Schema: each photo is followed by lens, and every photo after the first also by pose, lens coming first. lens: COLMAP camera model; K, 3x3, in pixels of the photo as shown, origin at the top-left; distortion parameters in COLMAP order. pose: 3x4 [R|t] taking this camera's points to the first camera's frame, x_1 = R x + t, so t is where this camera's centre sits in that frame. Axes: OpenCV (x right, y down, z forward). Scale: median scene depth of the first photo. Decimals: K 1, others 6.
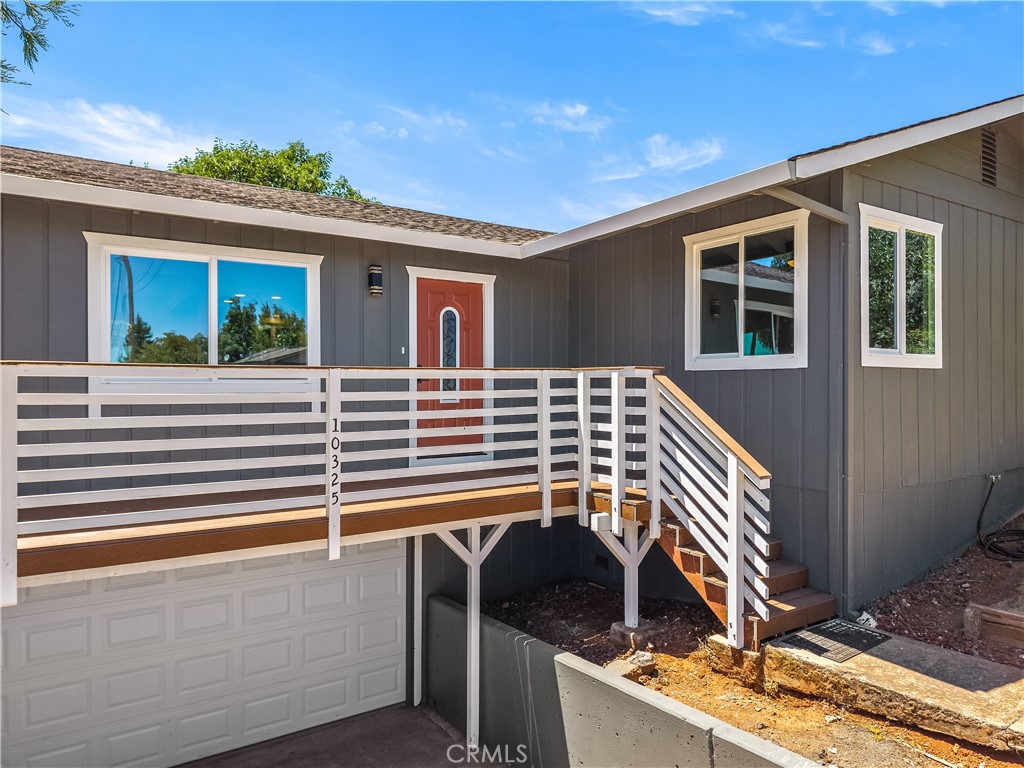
lens RADIAL K [[724.6, 0, 512.0], [0, 724.6, 384.0], [0, 0, 1]] dist [-0.002758, -0.003915]
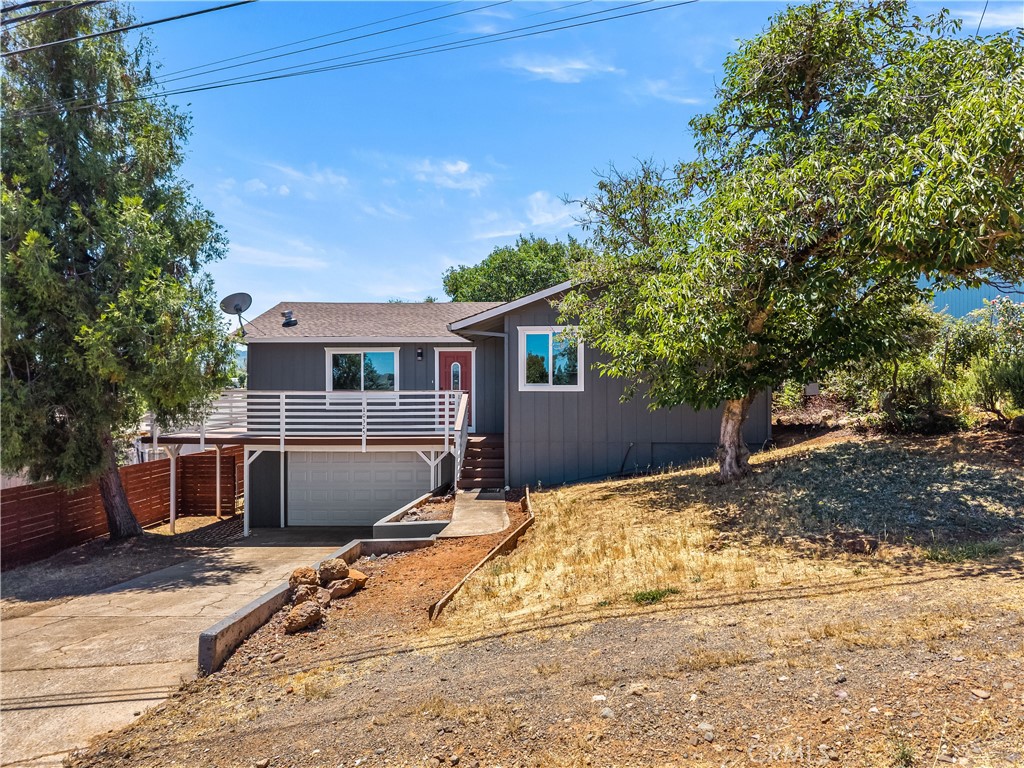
lens RADIAL K [[724.6, 0, 512.0], [0, 724.6, 384.0], [0, 0, 1]] dist [-0.002758, -0.003915]
pose [[0.784835, -0.000606, -0.619704, 1.867237], [0.003479, 0.999988, 0.003428, -0.054515], [0.619695, -0.004846, 0.784828, -0.905207]]
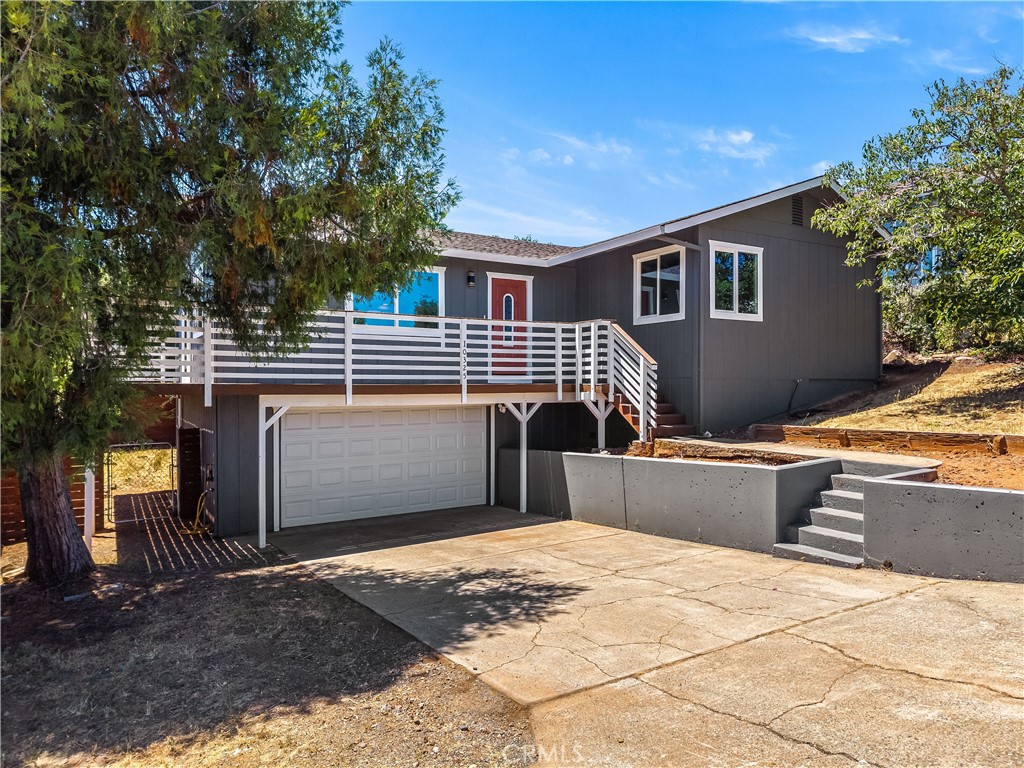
lens RADIAL K [[724.6, 0, 512.0], [0, 724.6, 384.0], [0, 0, 1]] dist [-0.002758, -0.003915]
pose [[0.999044, -0.002064, -0.043672, 0.003495], [0.001961, 0.999995, -0.002414, 0.156714], [0.043676, 0.002326, 0.999043, -1.029055]]
